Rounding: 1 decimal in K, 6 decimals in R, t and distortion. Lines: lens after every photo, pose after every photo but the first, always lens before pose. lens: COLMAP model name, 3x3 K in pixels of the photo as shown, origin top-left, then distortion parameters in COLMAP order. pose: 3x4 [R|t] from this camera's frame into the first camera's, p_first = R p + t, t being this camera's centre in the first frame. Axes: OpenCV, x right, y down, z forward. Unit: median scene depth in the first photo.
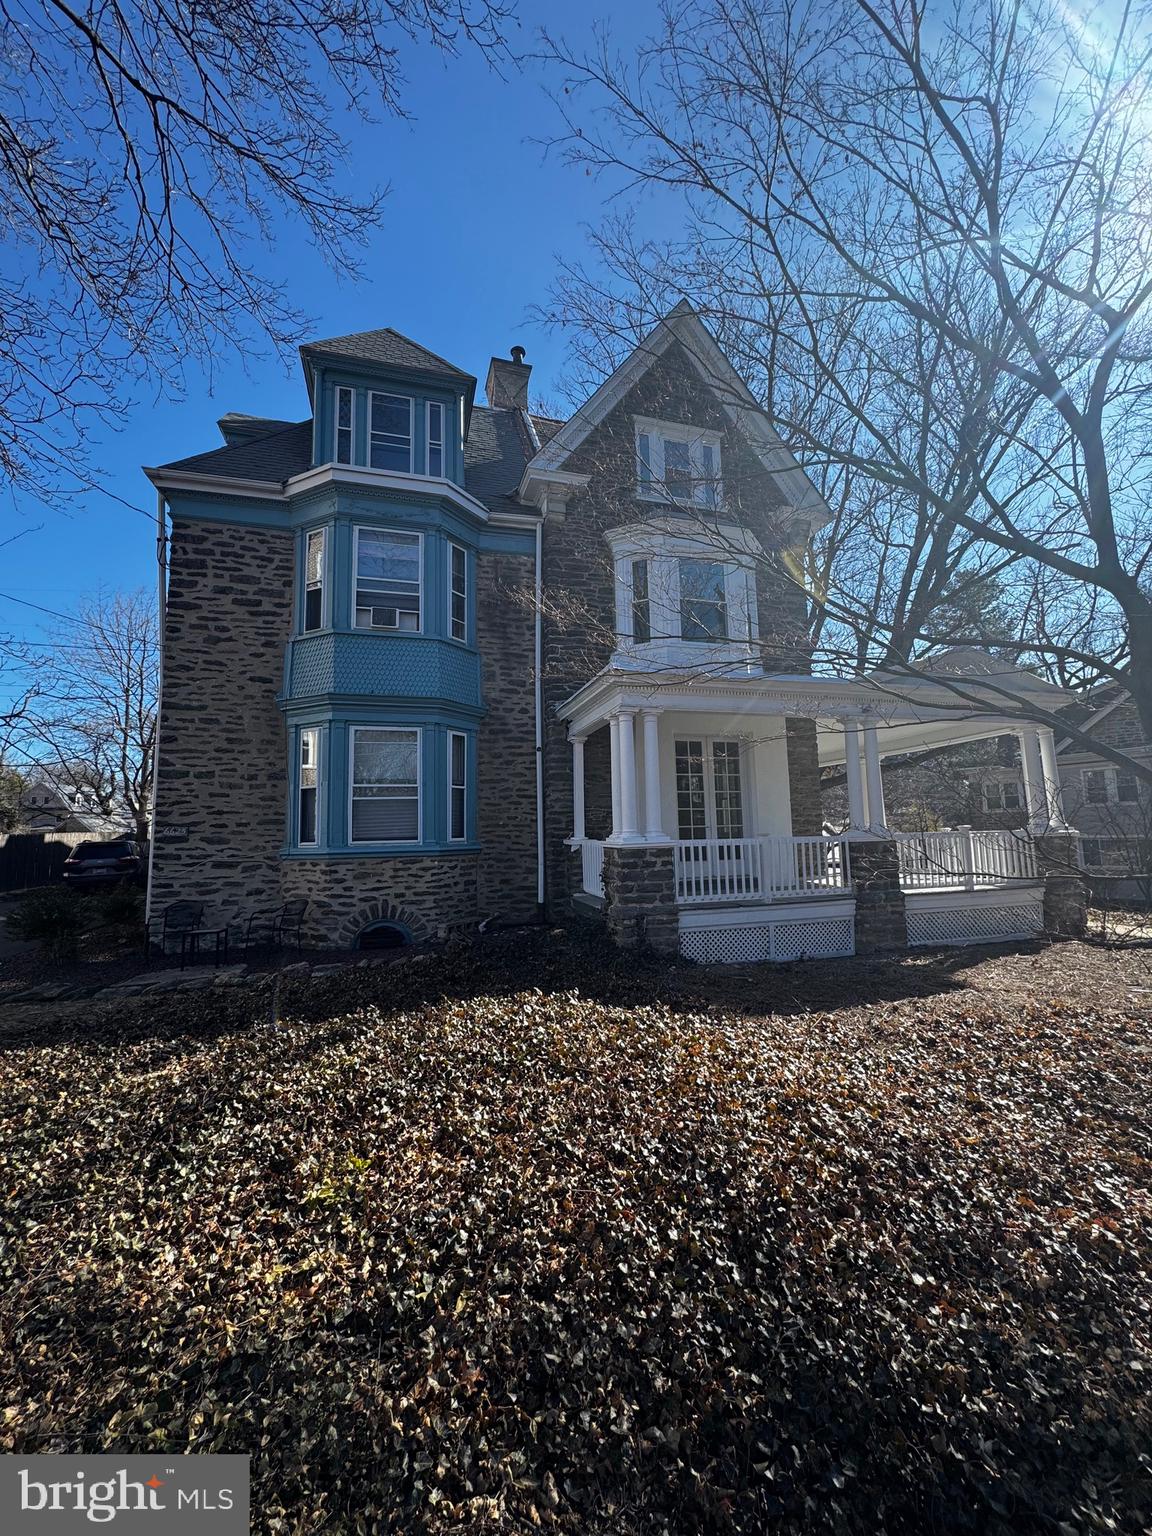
lens RADIAL K [[609.4, 0, 576.0], [0, 609.4, 768.0], [0, 0, 1]] dist [-0.002967, 0.000246]
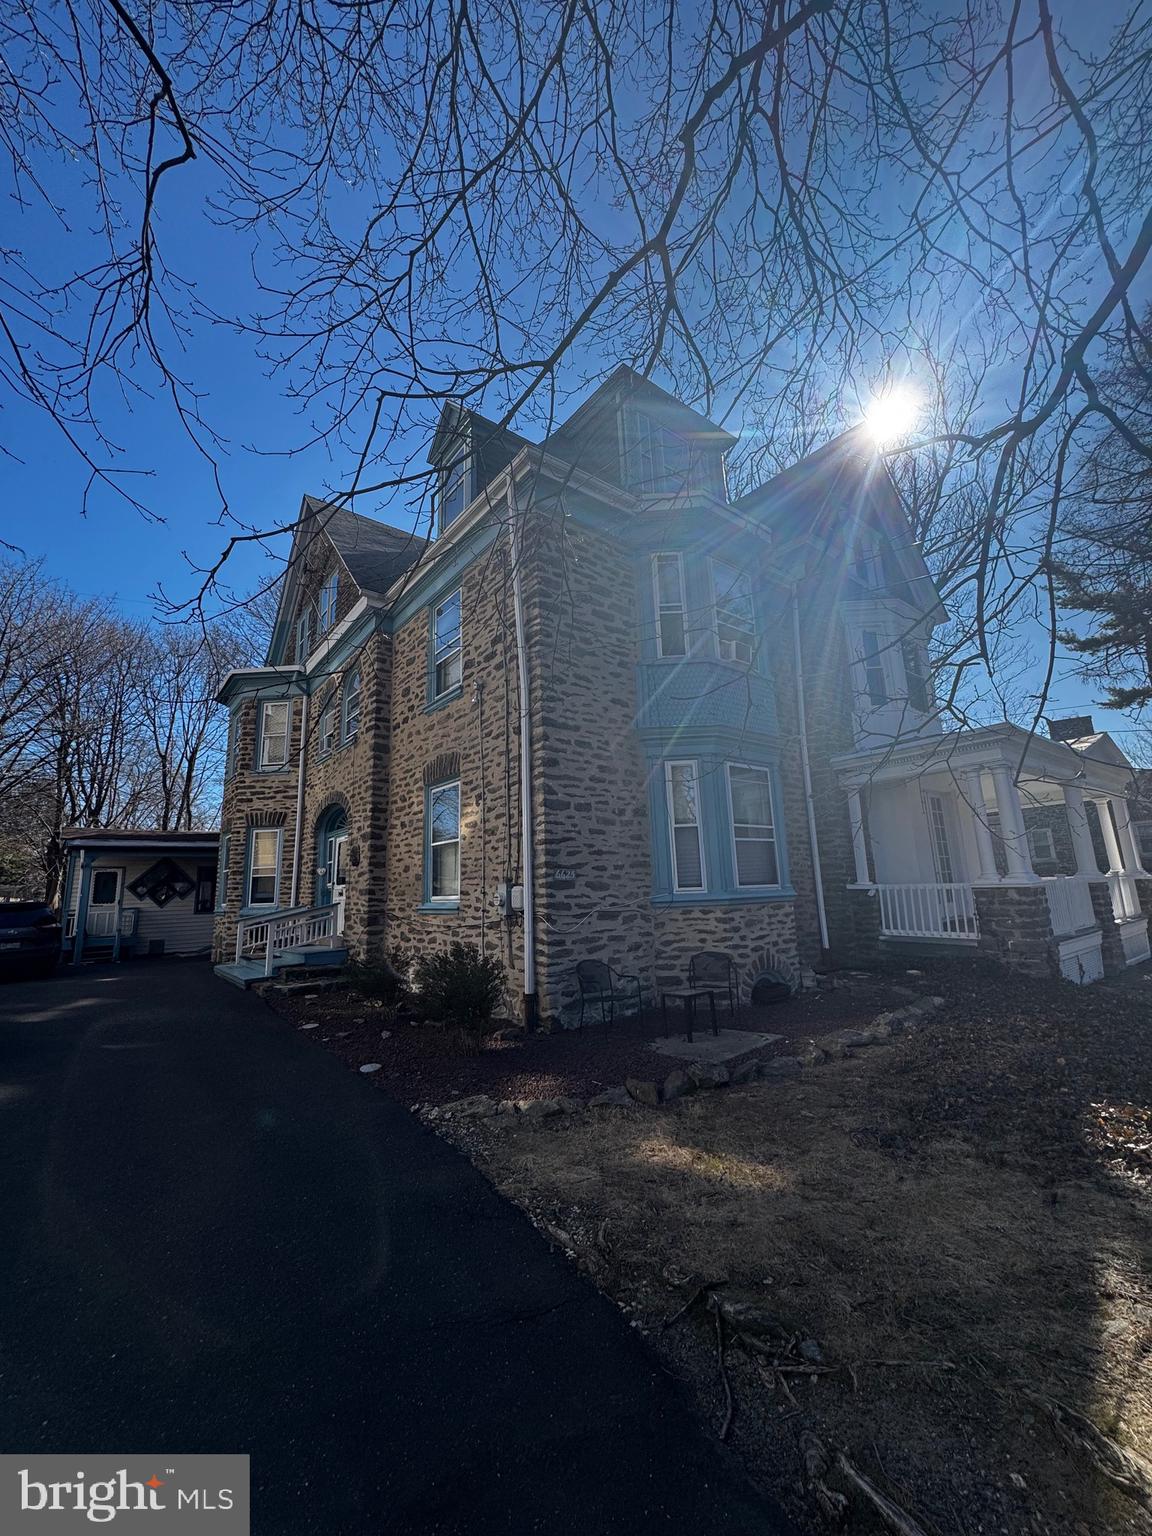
lens RADIAL K [[609.4, 0, 576.0], [0, 609.4, 768.0], [0, 0, 1]] dist [-0.002967, 0.000246]
pose [[0.929962, 0.062399, 0.362322, -0.930972], [-0.025669, 0.994107, -0.105323, 0.046678], [-0.366758, 0.088646, 0.926083, 0.219286]]
